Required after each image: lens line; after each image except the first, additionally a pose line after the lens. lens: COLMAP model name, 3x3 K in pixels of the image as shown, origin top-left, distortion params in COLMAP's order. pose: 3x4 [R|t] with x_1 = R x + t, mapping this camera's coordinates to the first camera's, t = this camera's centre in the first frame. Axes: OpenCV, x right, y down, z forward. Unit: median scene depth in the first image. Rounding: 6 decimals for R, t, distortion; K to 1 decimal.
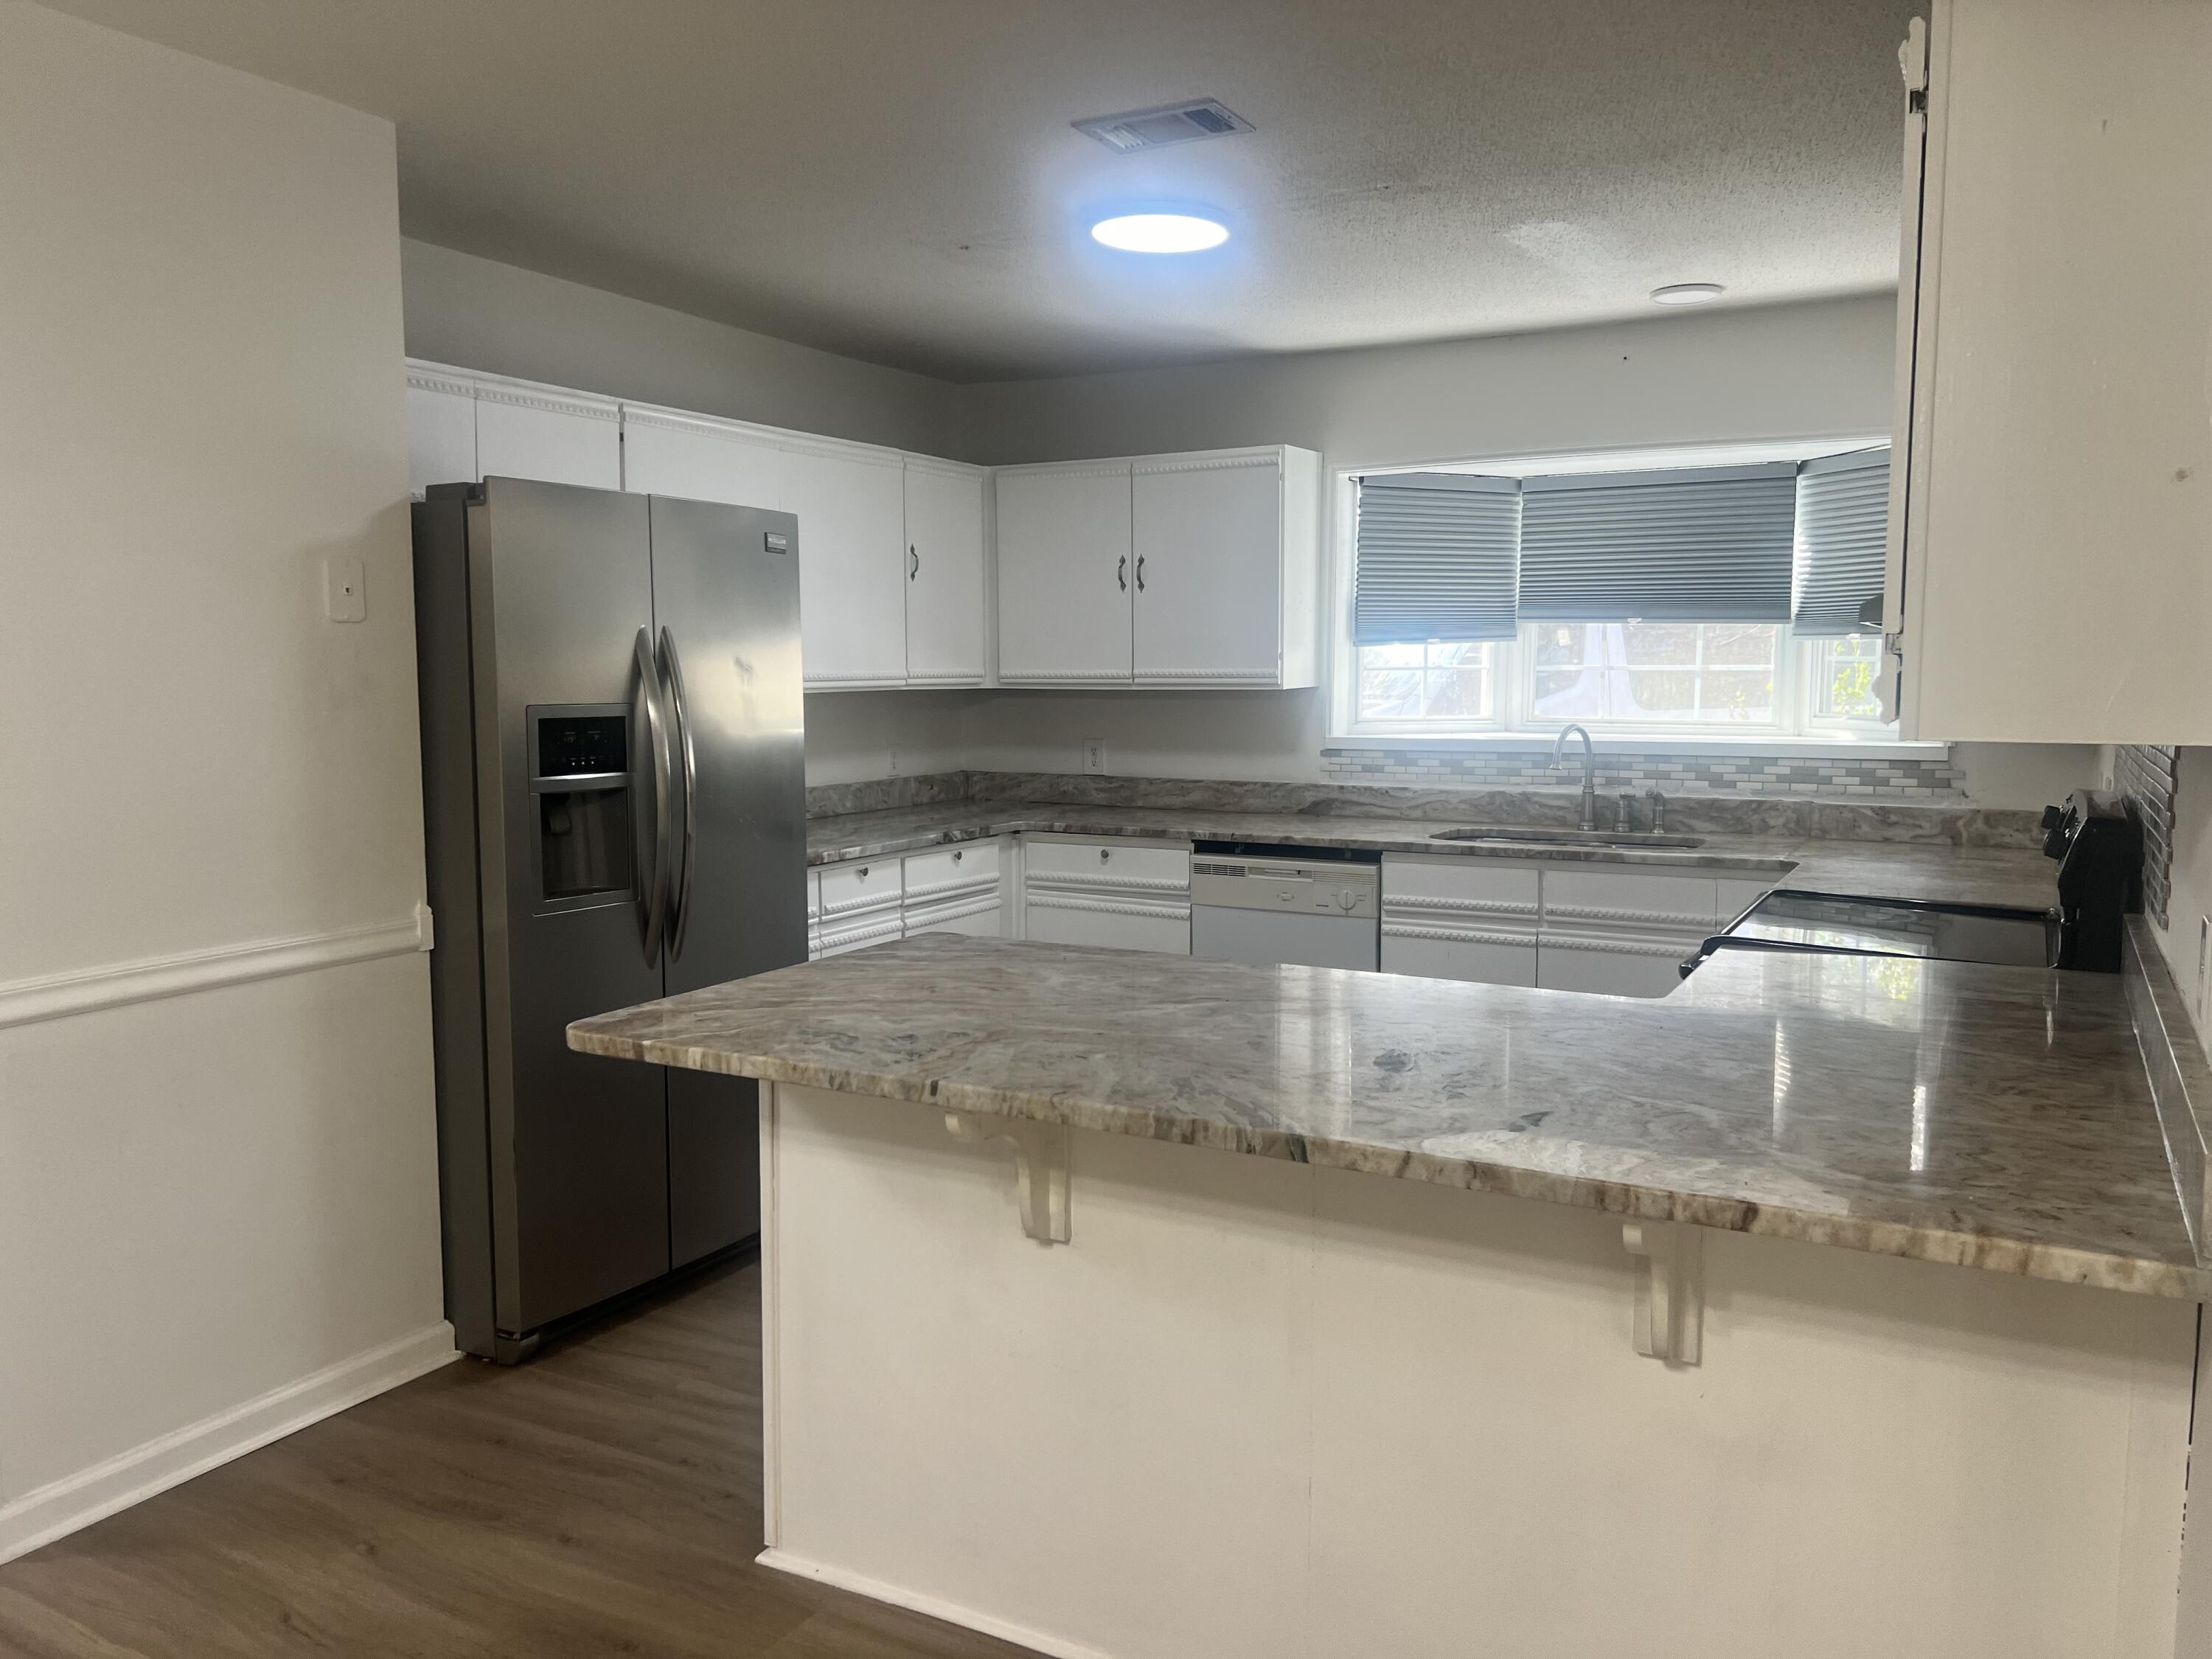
lens RADIAL K [[1666.5, 0, 1109.9], [0, 1666.5, 811.6], [0, 0, 1]] dist [0.036600, -0.023455]
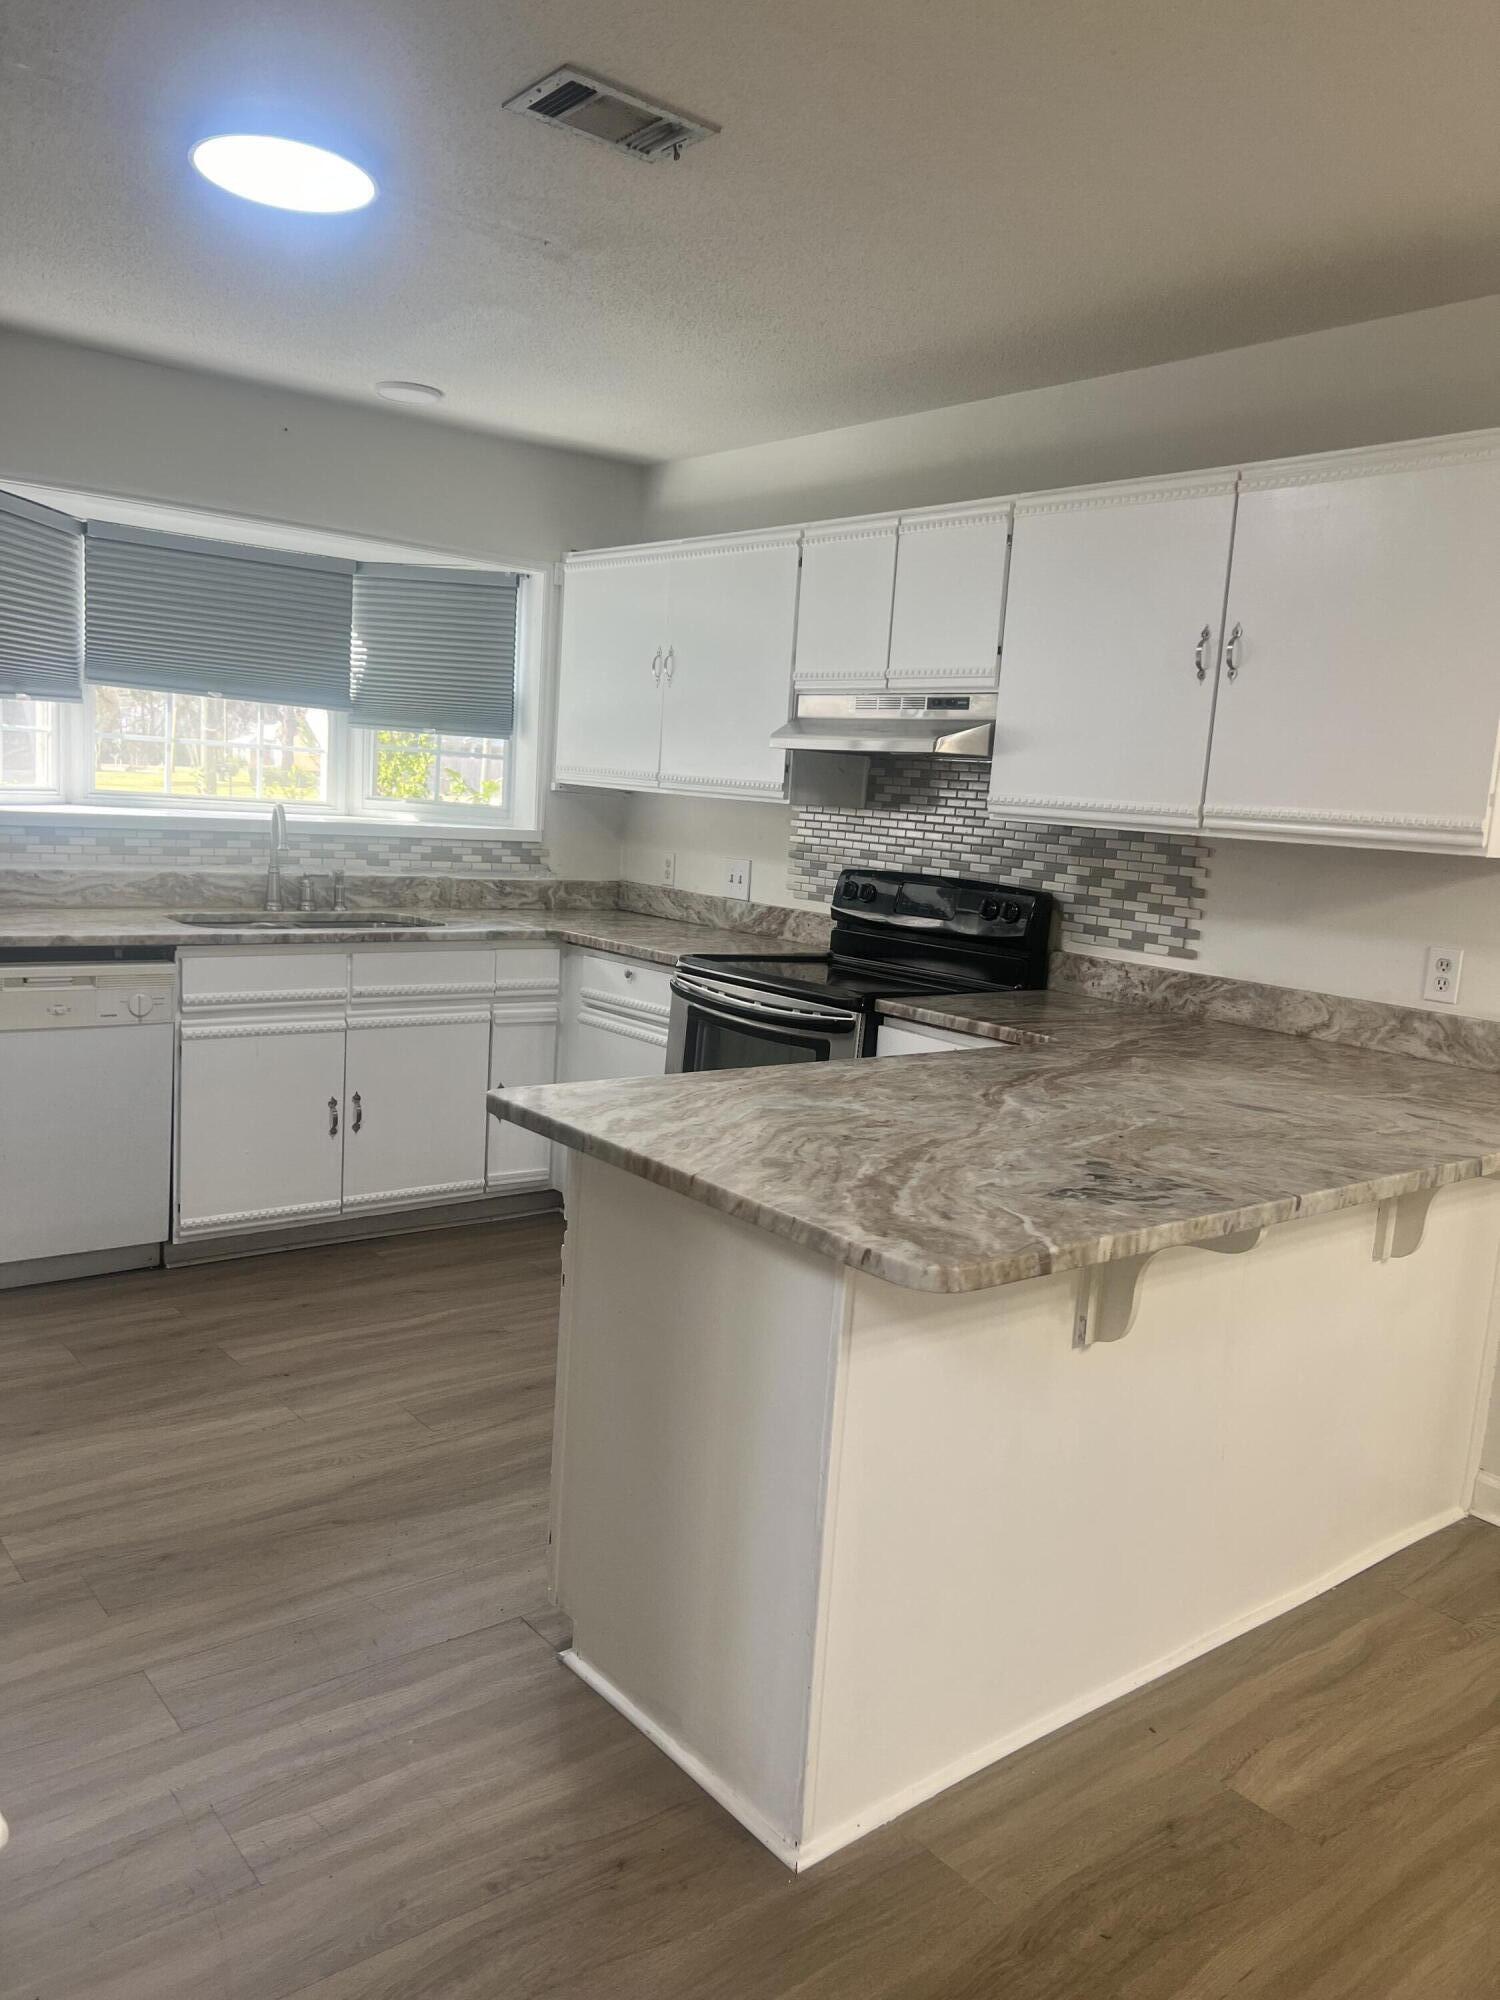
lens RADIAL K [[1506.8, 0, 756.6], [0, 1506.8, 1011.6], [0, 0, 1]] dist [0.036600, -0.023455]
pose [[0.370242, -0.109911, 0.922410, -0.464286], [0.015752, 0.993576, 0.112068, -0.026676], [-0.928802, -0.026963, 0.369595, 0.414433]]
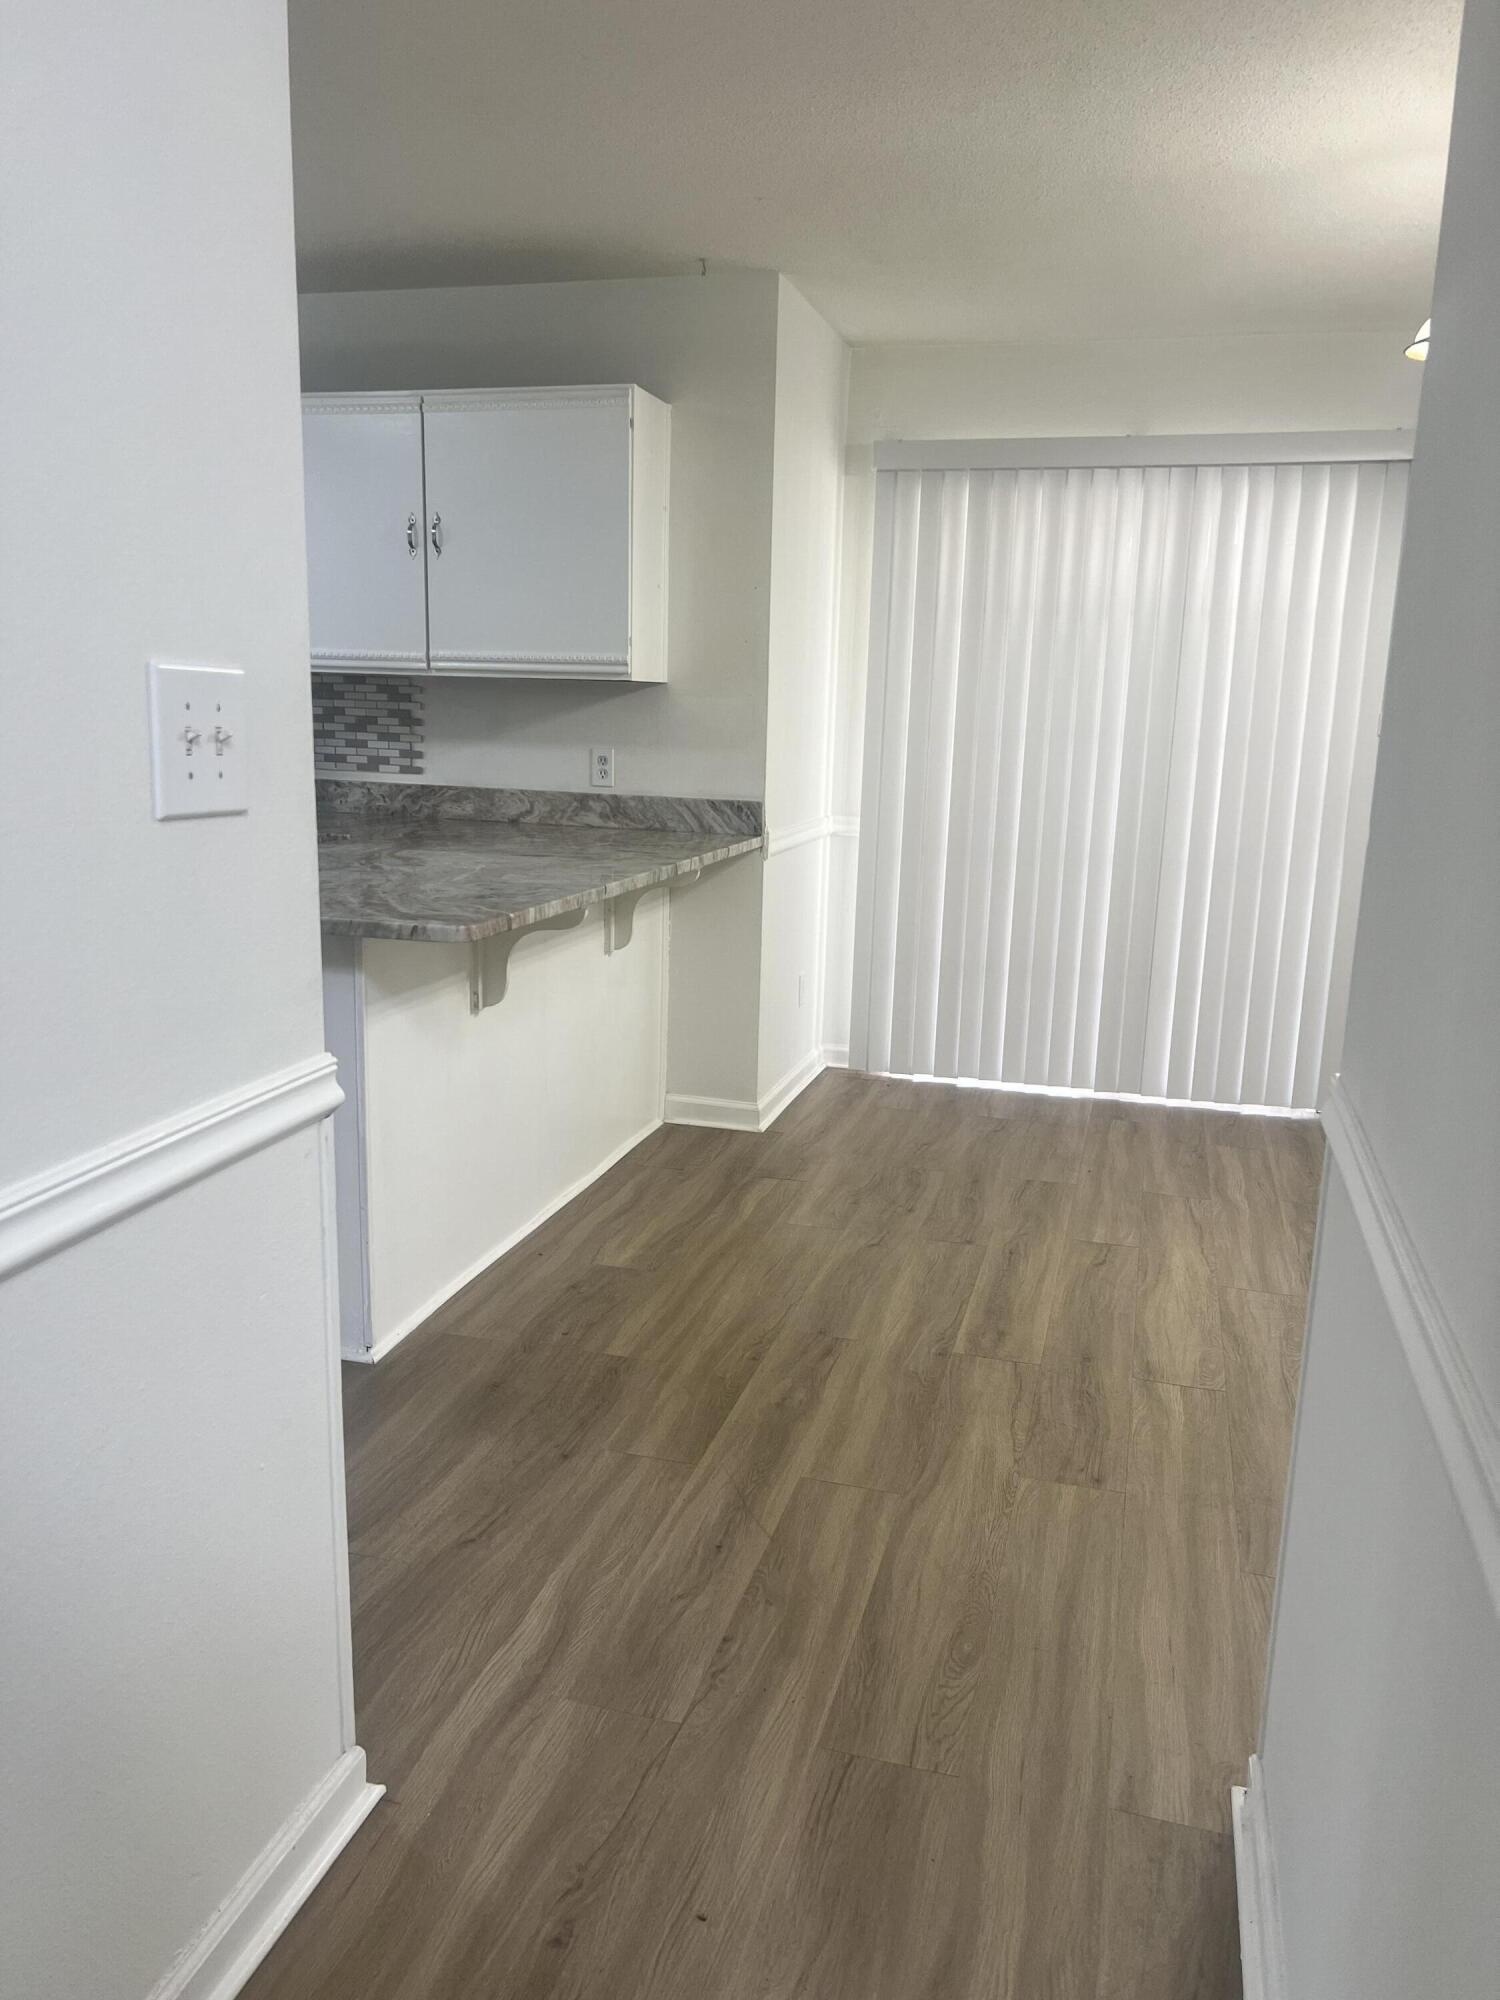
lens RADIAL K [[1506.8, 0, 745.3], [0, 1506.8, 1007.8], [0, 0, 1]] dist [0.036600, -0.023455]
pose [[-0.236140, -0.200755, 0.950755, -0.699305], [0.058356, 0.973730, 0.220100, -0.020161], [-0.969965, 0.107456, -0.218221, 0.519020]]
